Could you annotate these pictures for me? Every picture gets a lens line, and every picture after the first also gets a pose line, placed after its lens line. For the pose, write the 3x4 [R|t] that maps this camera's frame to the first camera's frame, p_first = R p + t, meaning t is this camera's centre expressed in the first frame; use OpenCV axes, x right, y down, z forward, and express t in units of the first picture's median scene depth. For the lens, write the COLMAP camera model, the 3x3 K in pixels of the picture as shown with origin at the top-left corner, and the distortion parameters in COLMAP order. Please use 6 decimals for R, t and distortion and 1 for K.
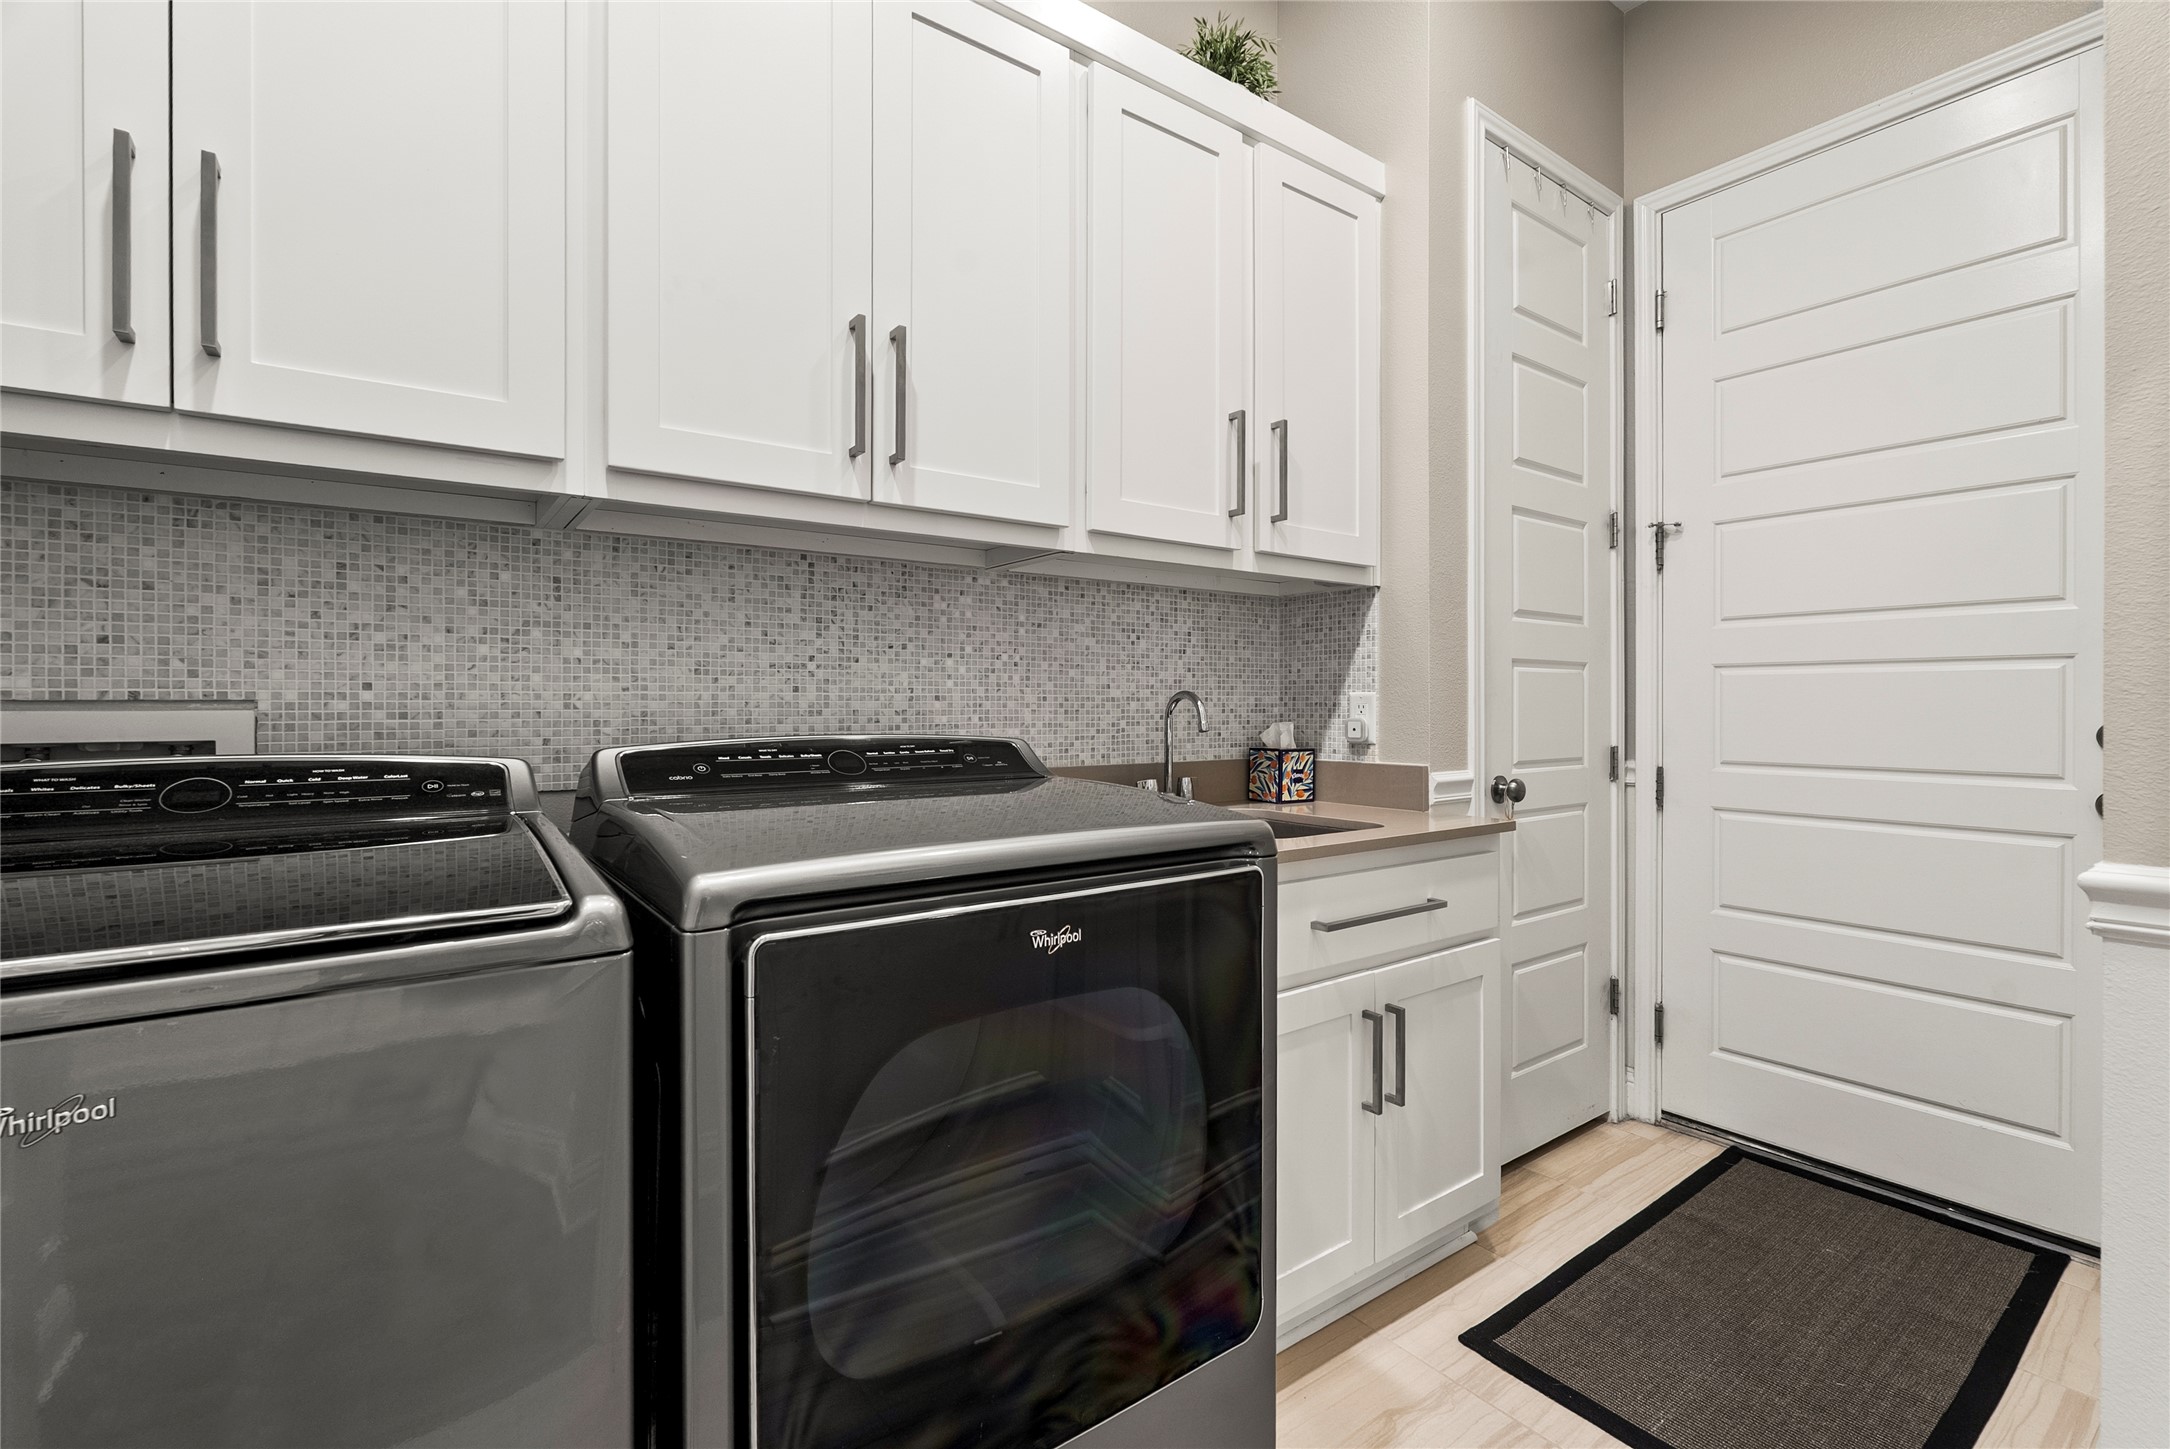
lens RADIAL K [[971.9, 0, 1086.6], [0, 971.9, 714.8], [0, 0, 1]] dist [-0.010069, 0.000353]
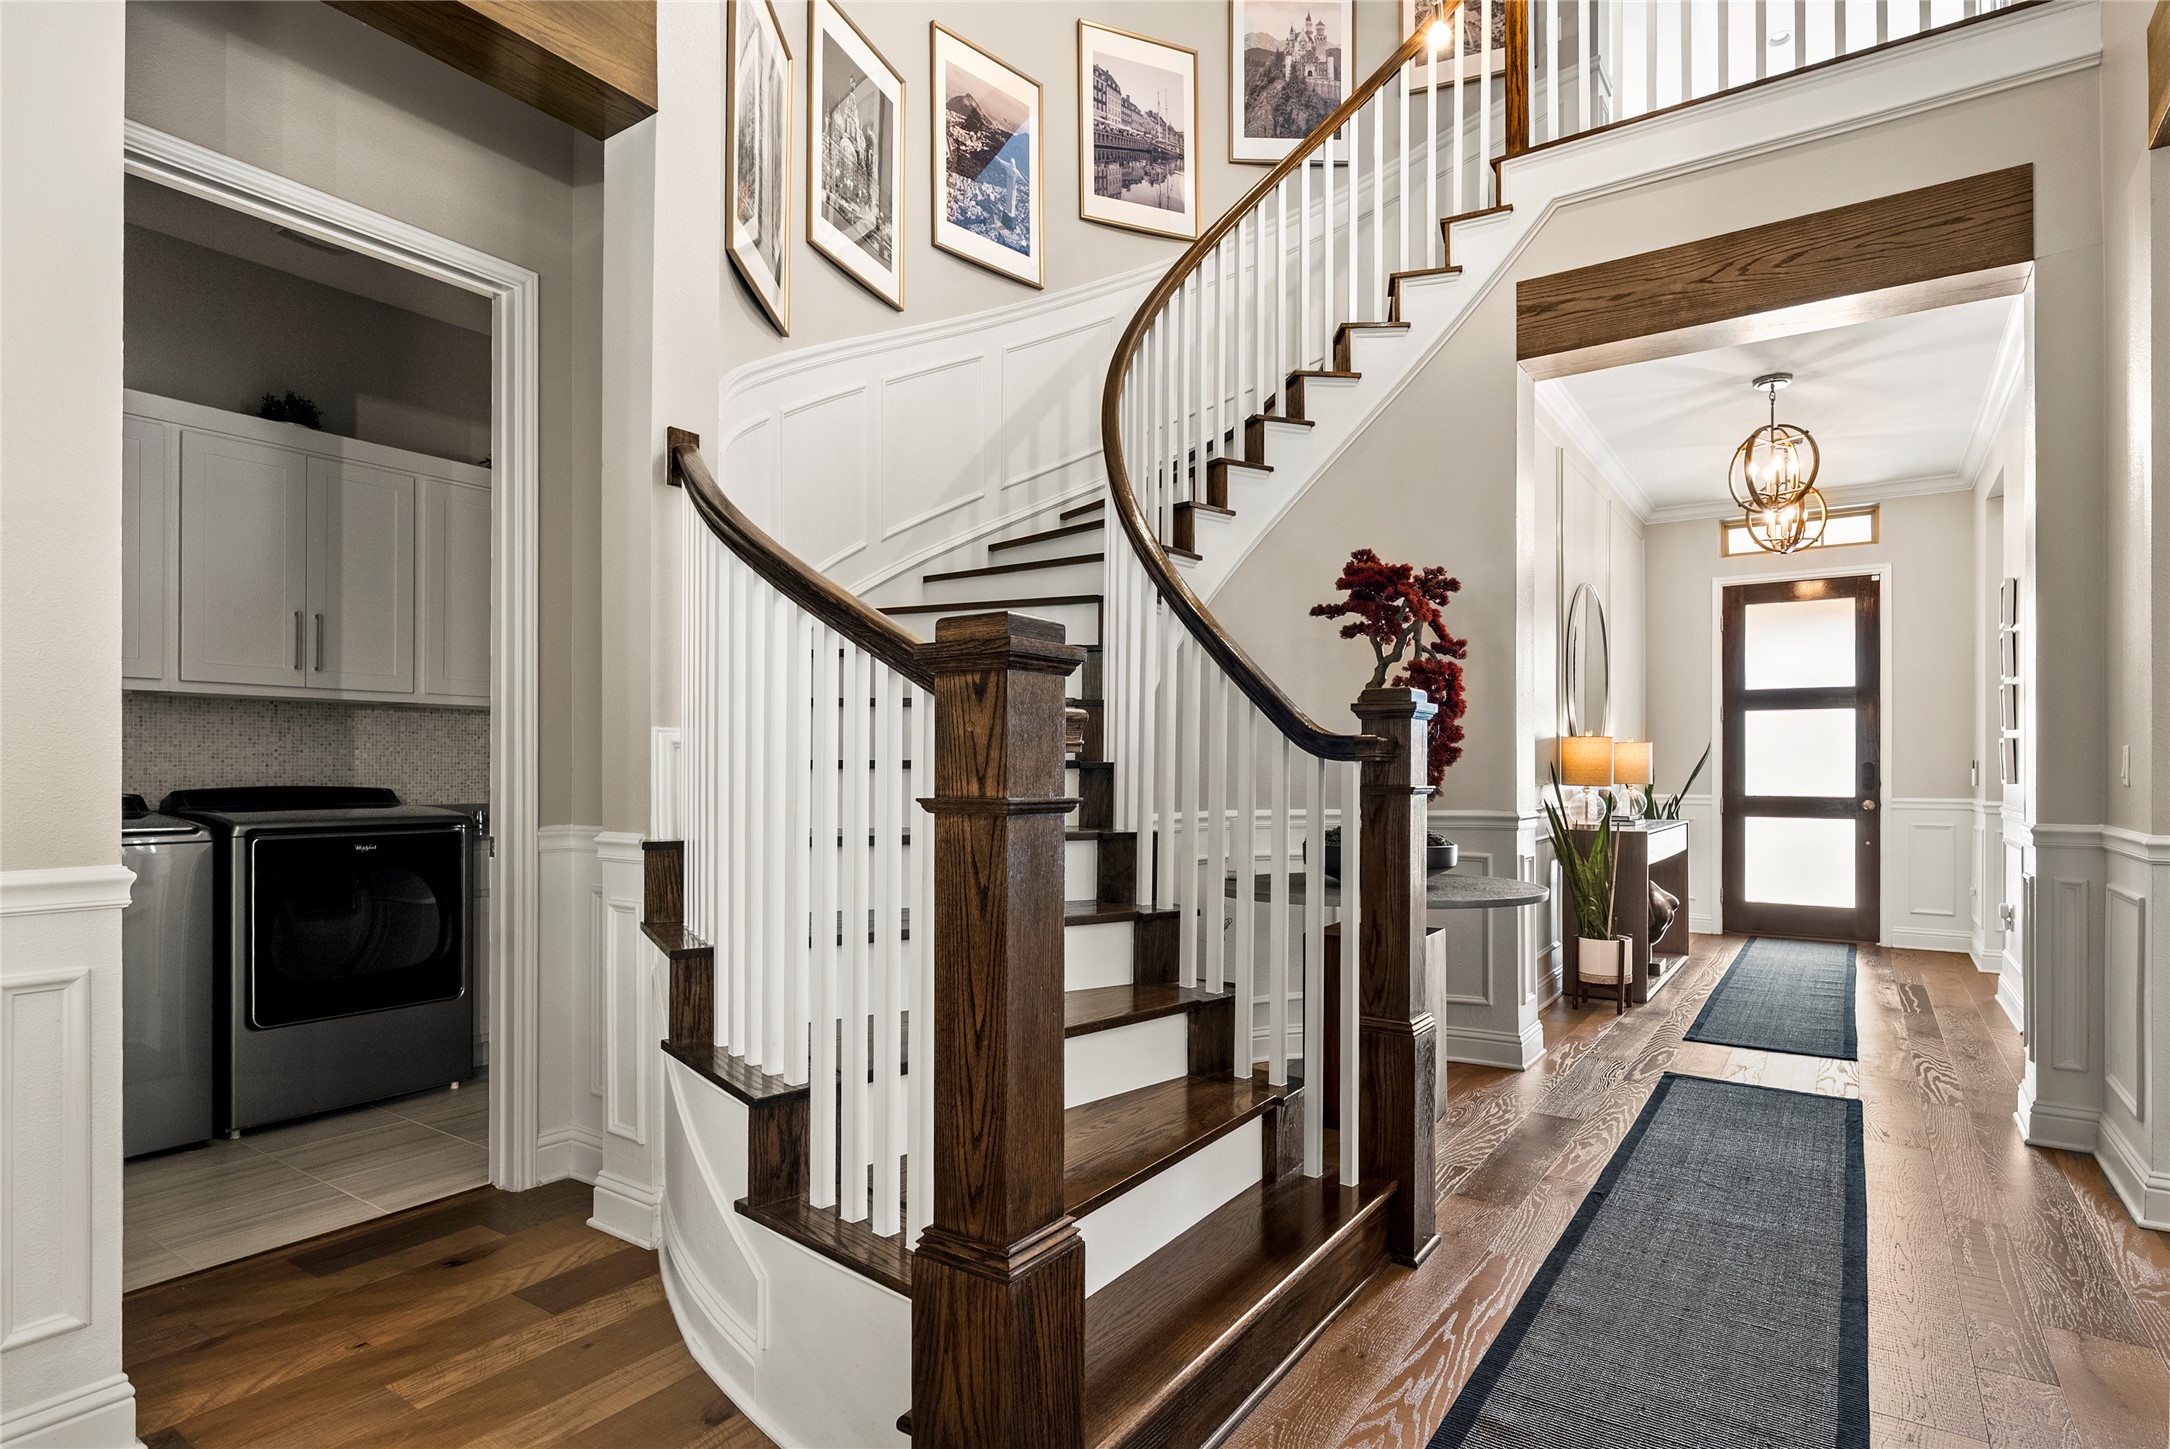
lens RADIAL K [[1138.4, 0, 1093.5], [0, 1138.4, 773.3], [0, 0, 1]] dist [0.001322, 0.000124]
pose [[0.941539, 0.001218, 0.336902, 0.566298], [0.001088, 0.999977, -0.006656, 0.009117], [-0.336902, 0.006633, 0.941516, -1.966117]]
